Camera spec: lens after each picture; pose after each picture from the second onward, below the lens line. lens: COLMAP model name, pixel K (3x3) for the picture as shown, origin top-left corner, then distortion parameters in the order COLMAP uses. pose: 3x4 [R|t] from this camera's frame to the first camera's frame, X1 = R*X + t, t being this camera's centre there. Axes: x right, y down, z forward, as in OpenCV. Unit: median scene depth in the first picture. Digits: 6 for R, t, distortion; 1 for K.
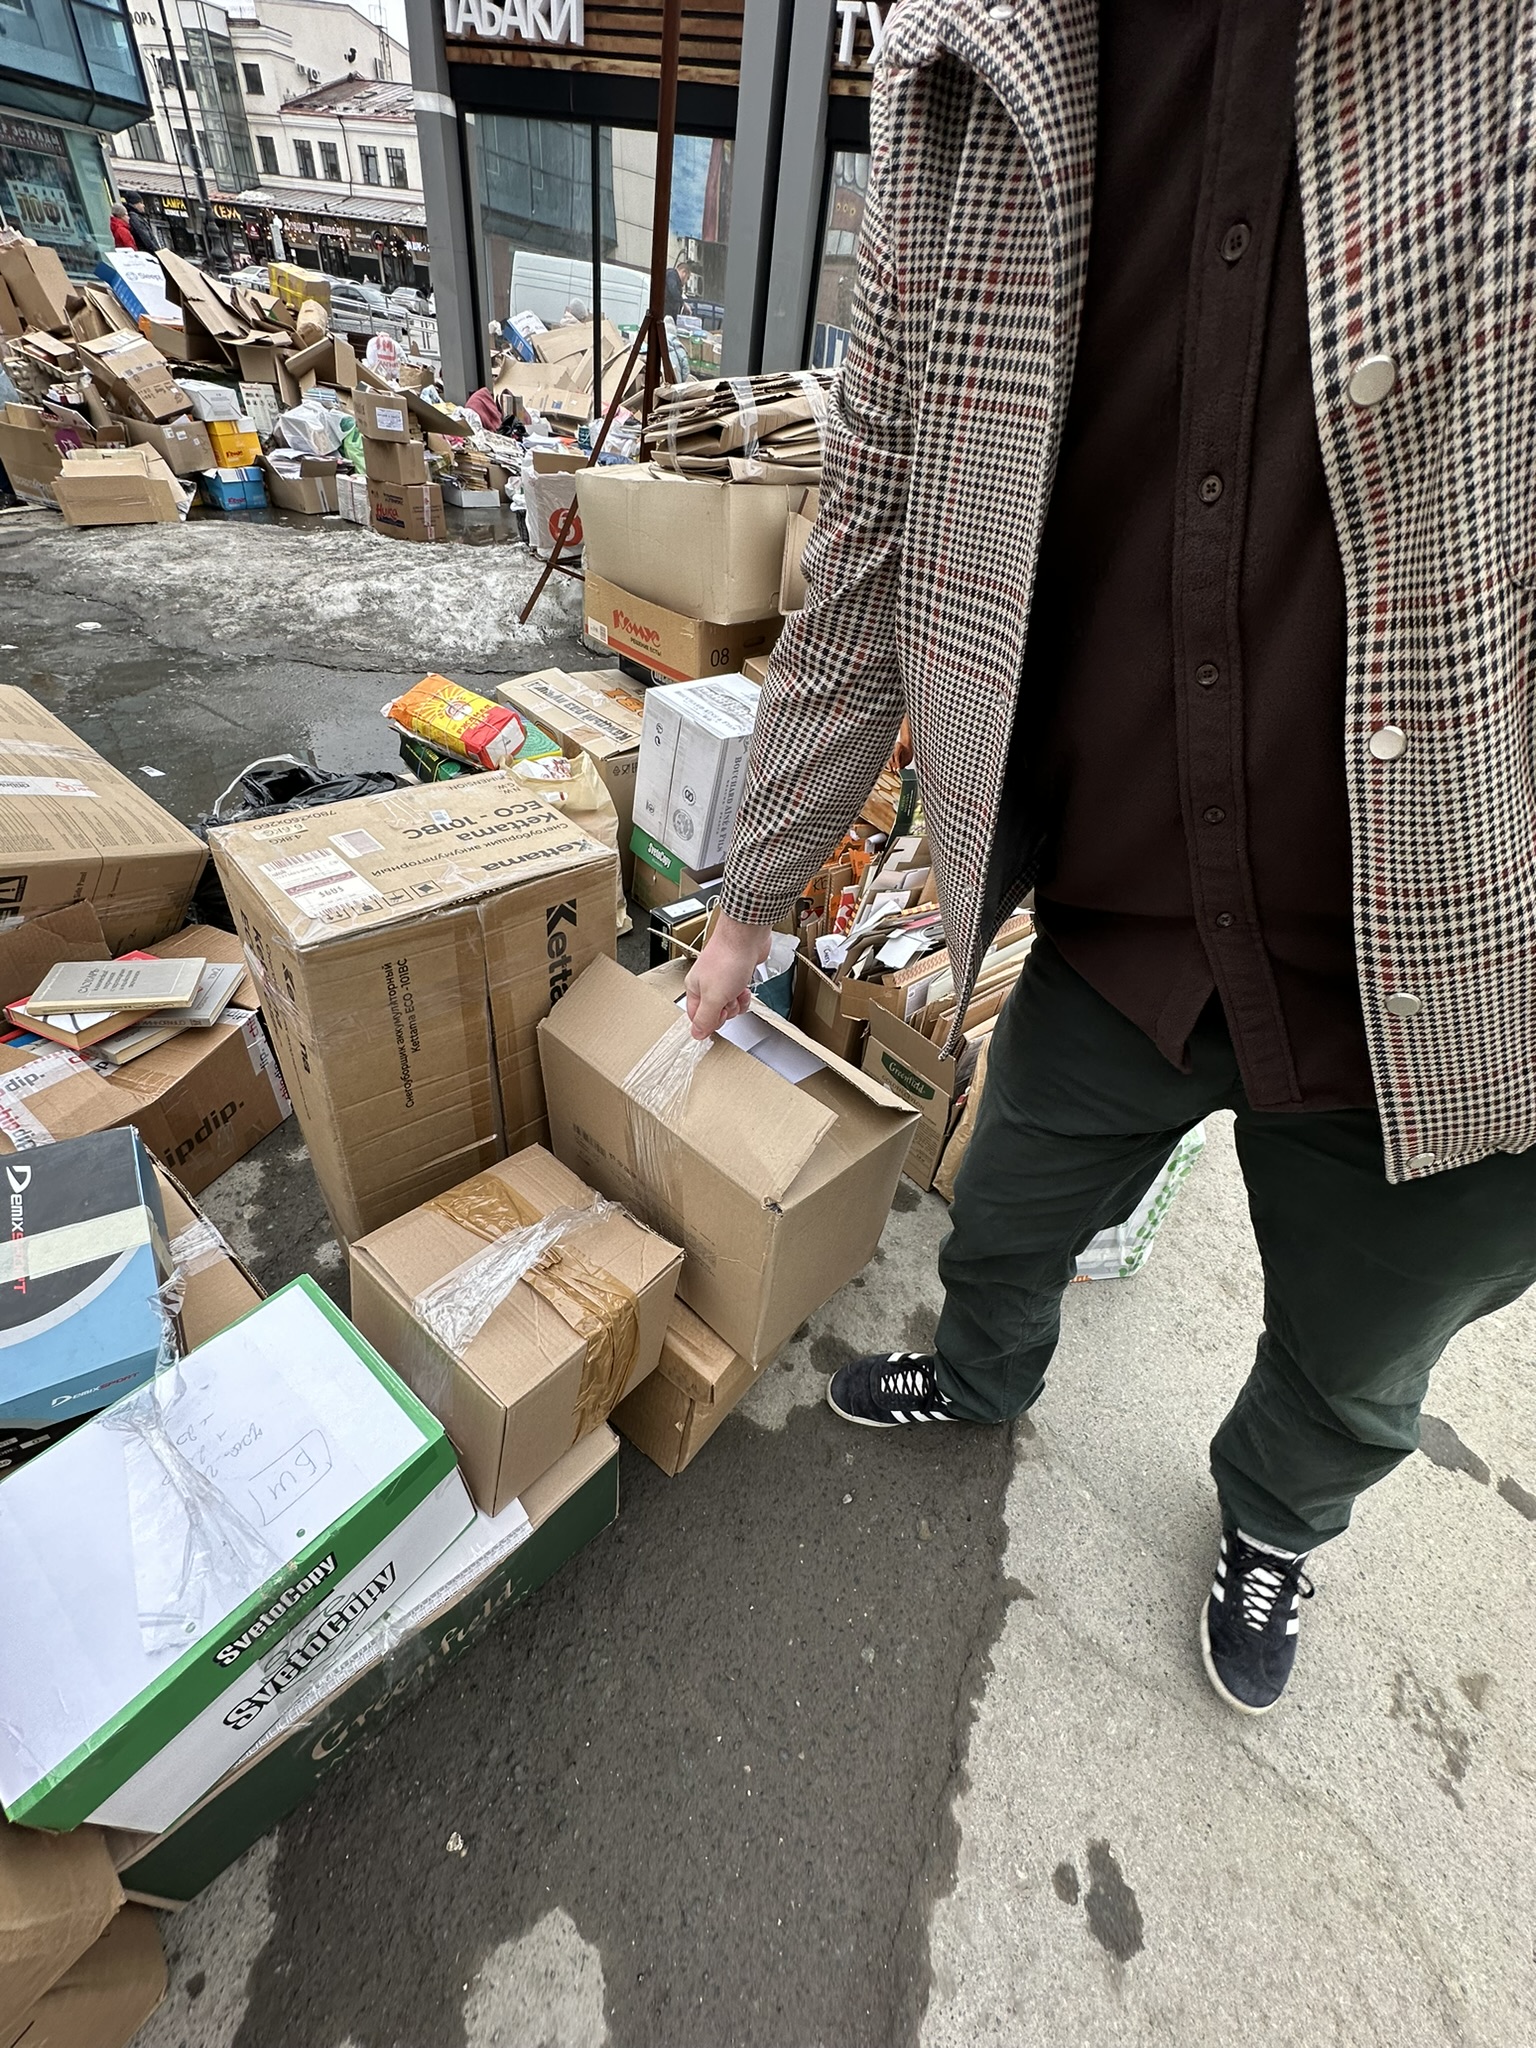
lens RADIAL K [[812.9, 0, 768.9], [0, 812.9, 1019.9], [0, 0, 1]] dist [-0.002048, 0.000219]
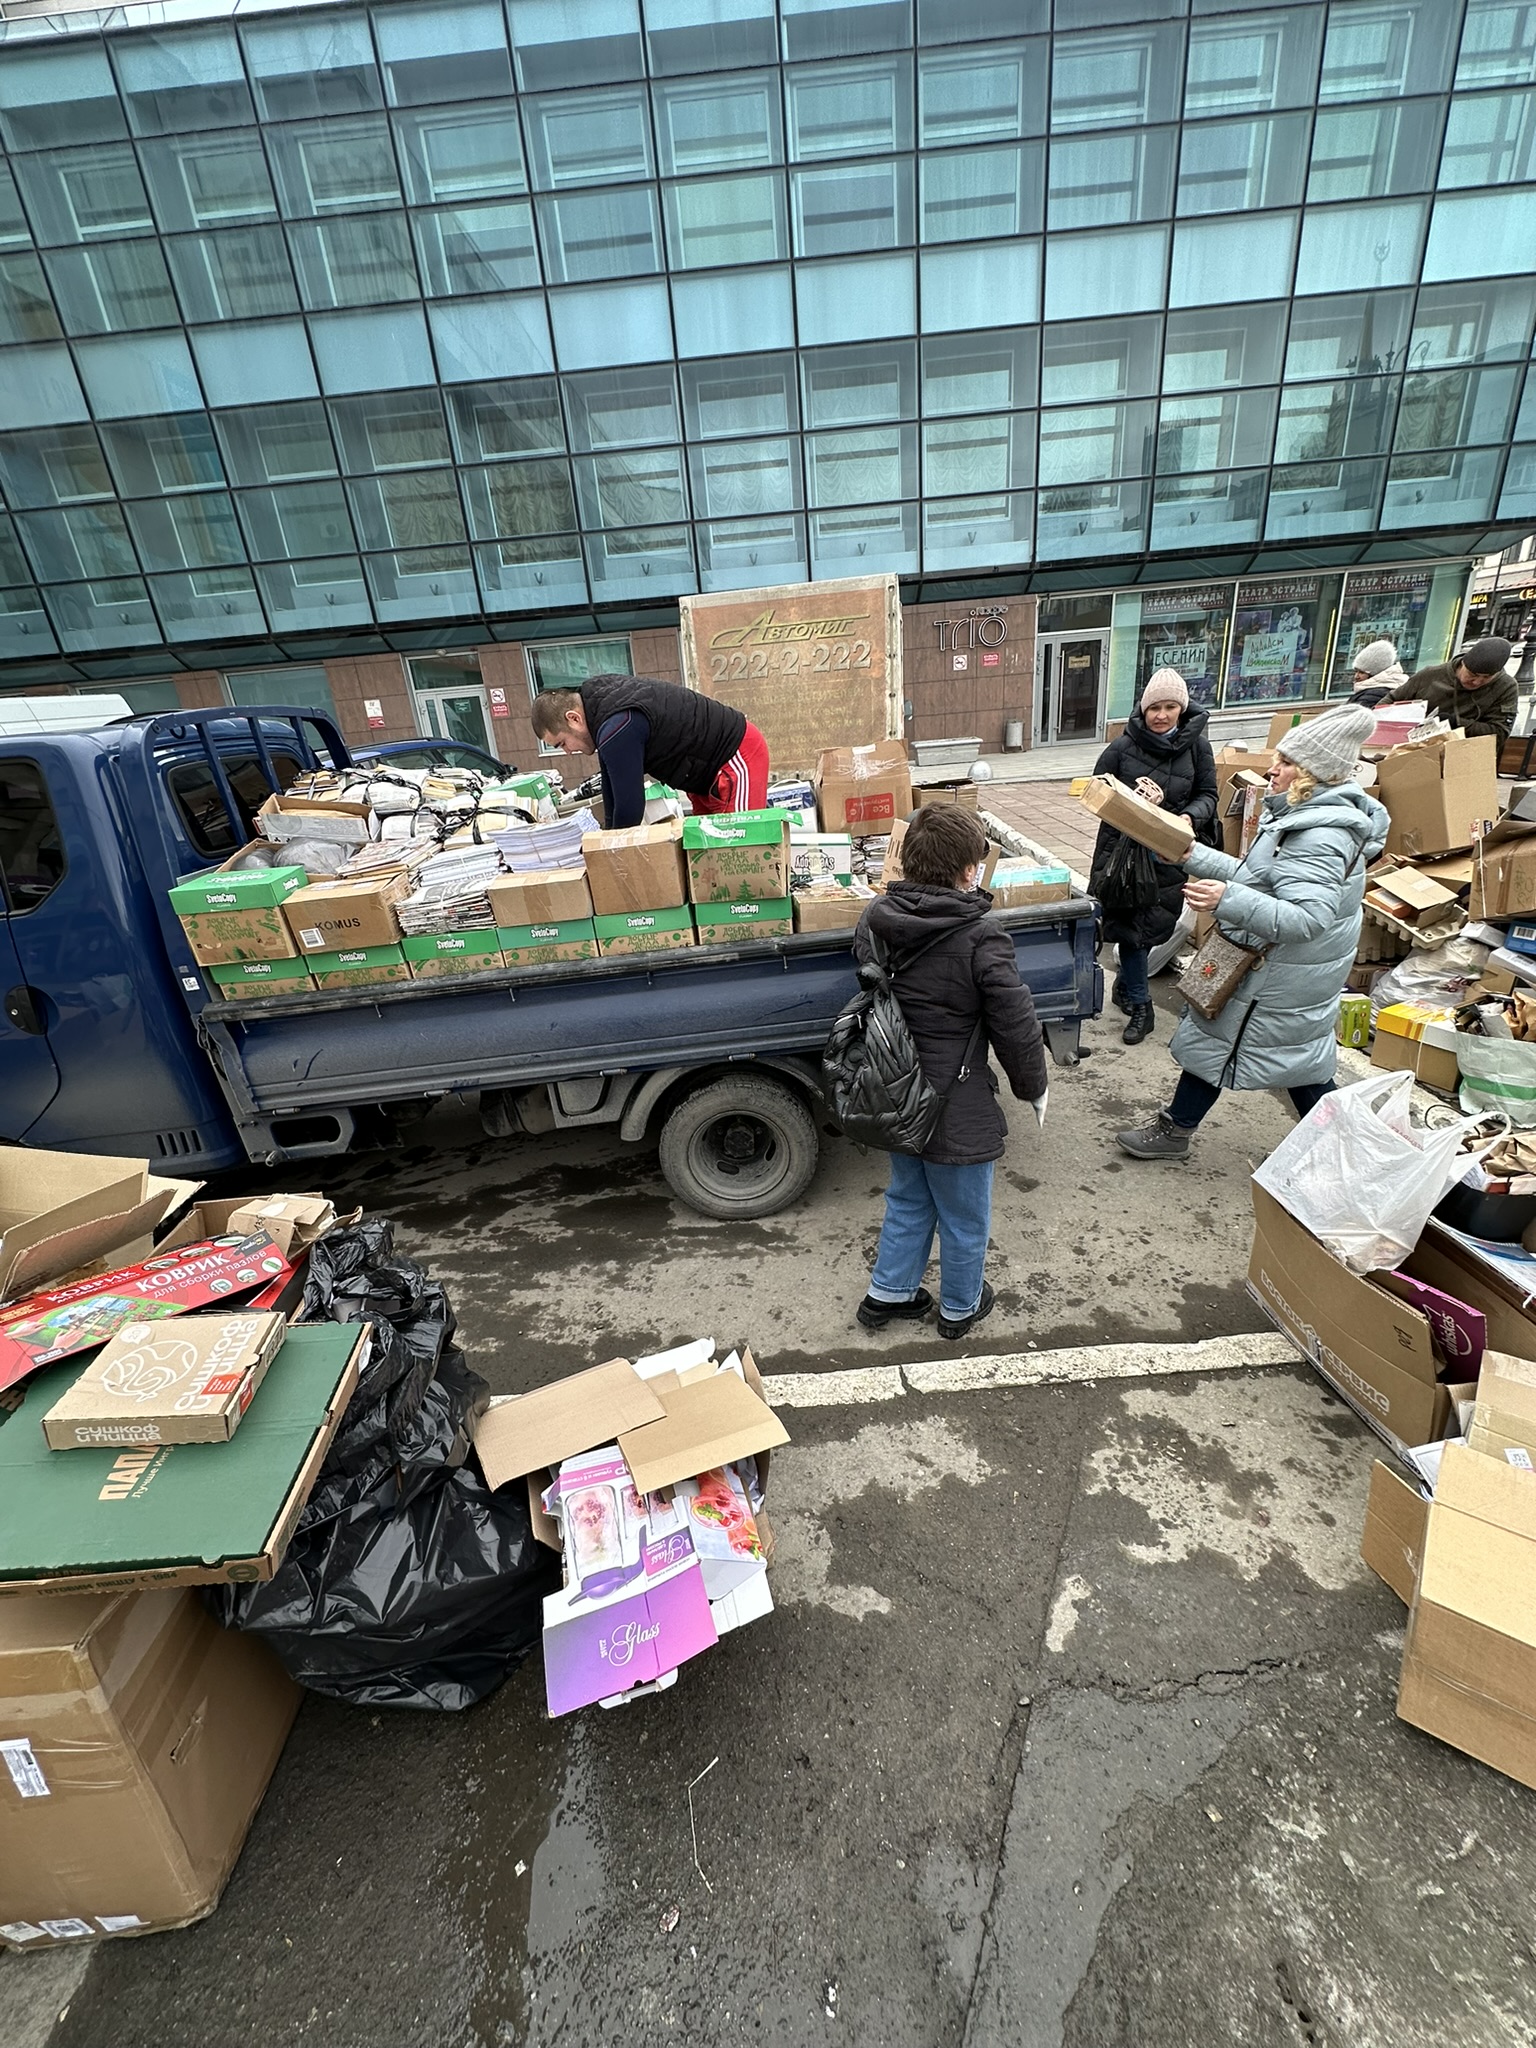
lens RADIAL K [[815.0, 0, 769.2], [0, 815.0, 1023.0], [0, 0, 1]] dist [-0.003303, 0.000625]
pose [[0.406643, 0.198456, -0.891772, -0.528840], [-0.480564, 0.876630, -0.024048, -0.504799], [0.776981, 0.438332, 0.451846, 0.424353]]
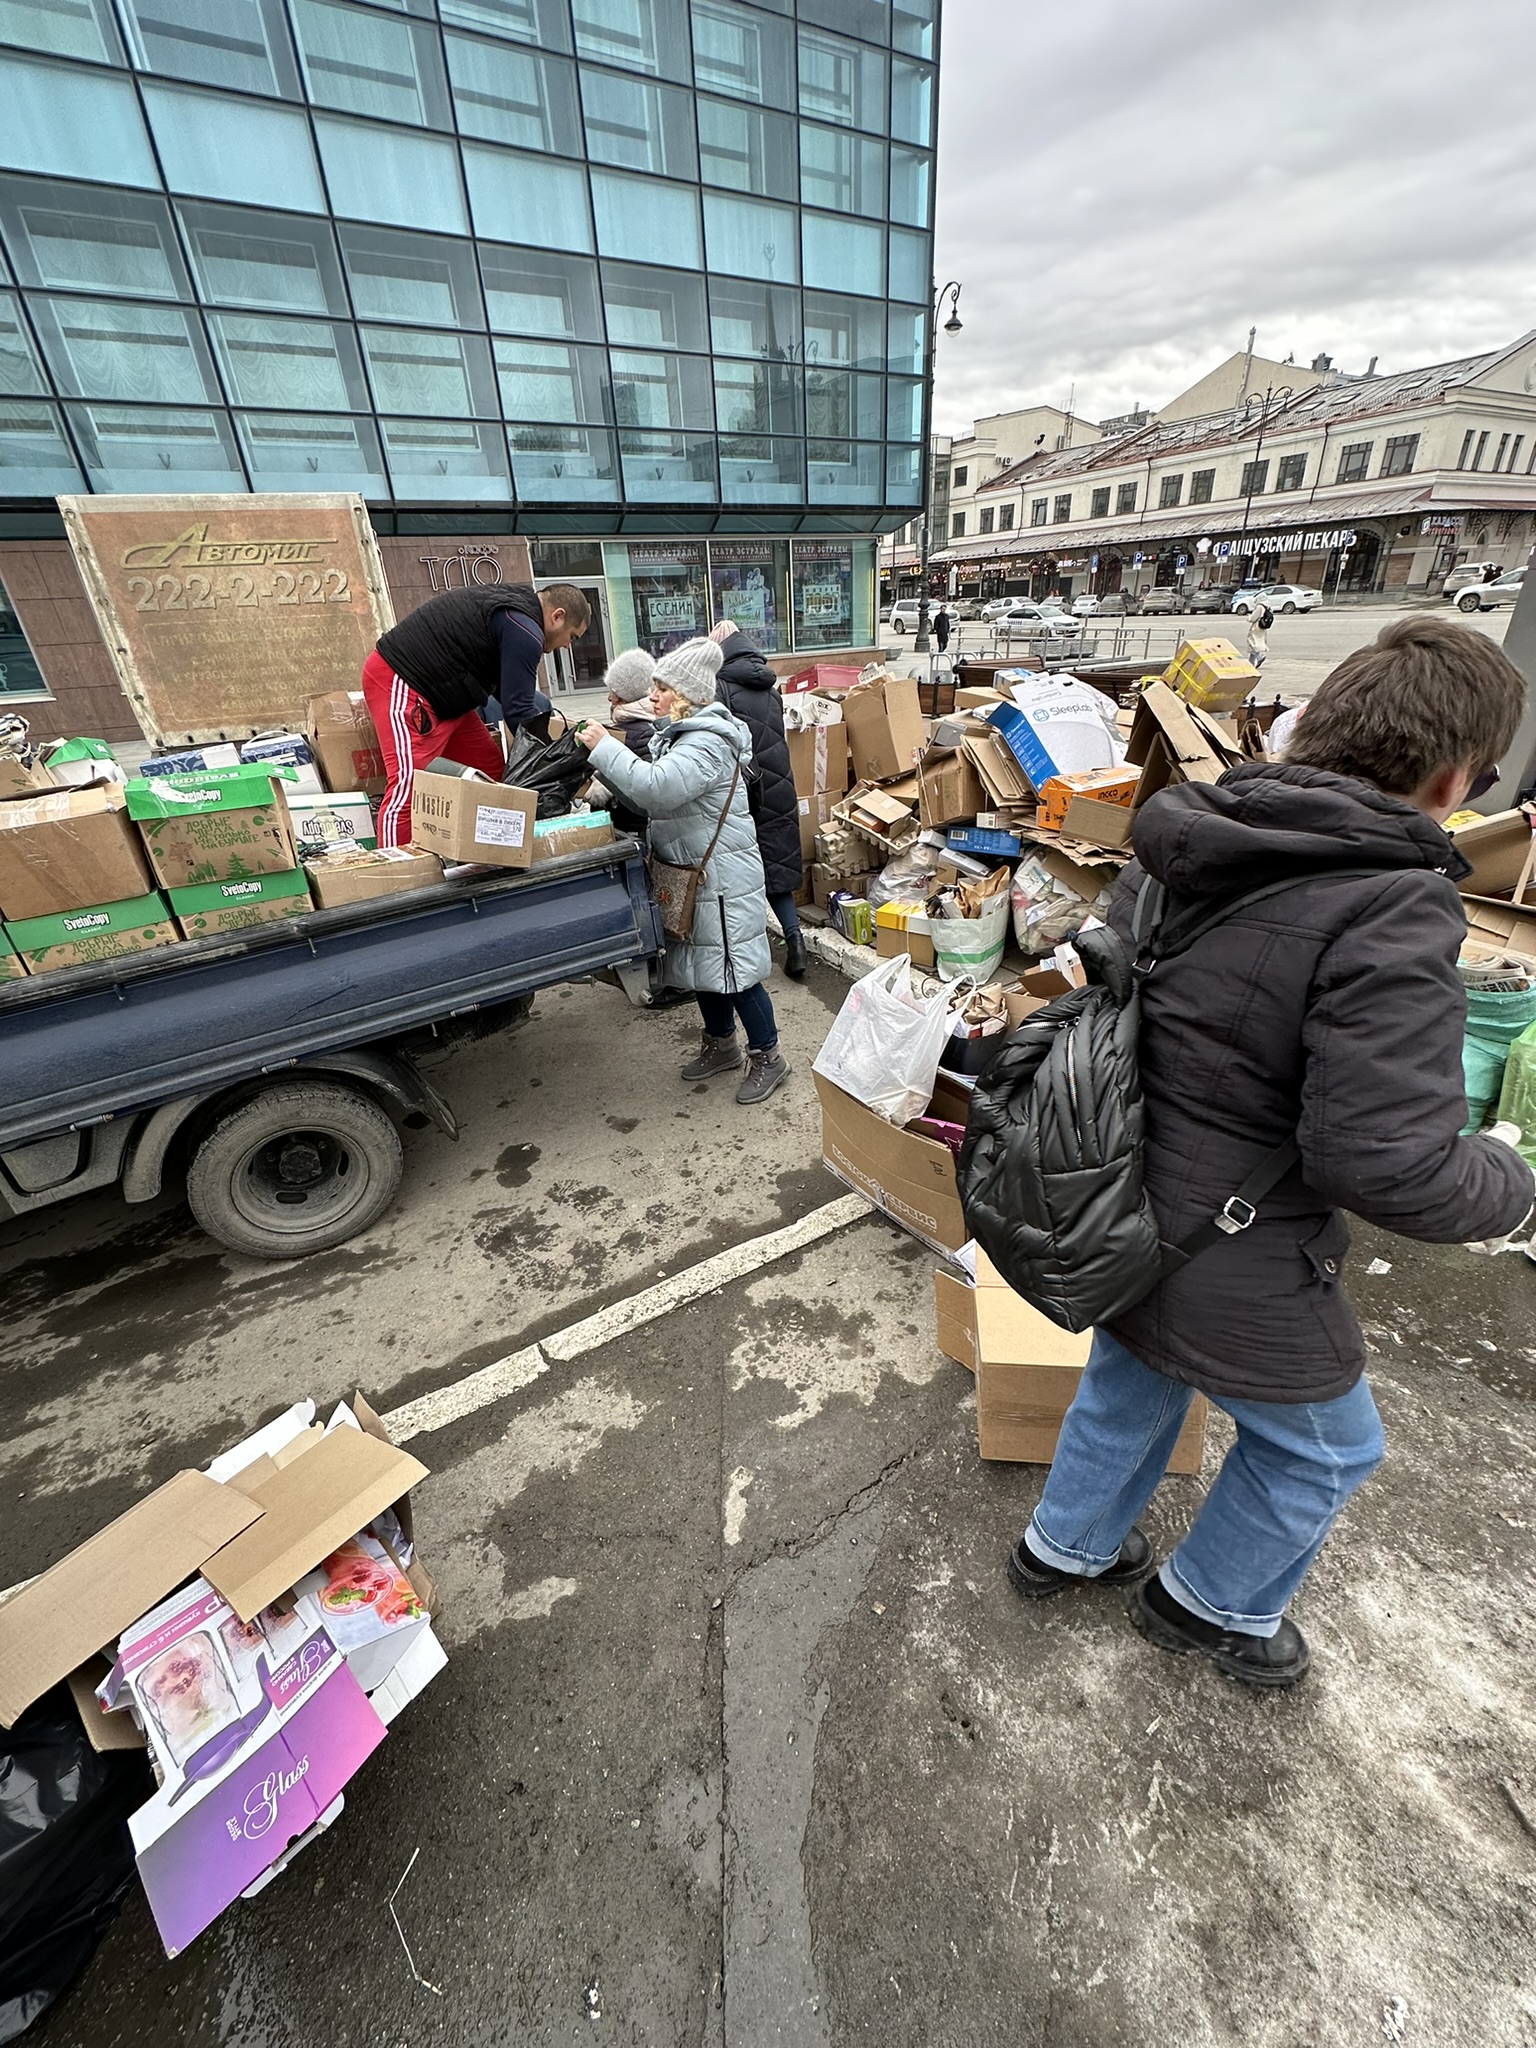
lens RADIAL K [[815.0, 0, 769.2], [0, 815.0, 1023.0], [0, 0, 1]] dist [-0.003303, 0.000625]
pose [[0.814824, 0.116078, -0.567969, -0.536208], [-0.250349, 0.954137, -0.164158, -0.505483], [0.522865, 0.275950, 0.806513, 0.433675]]
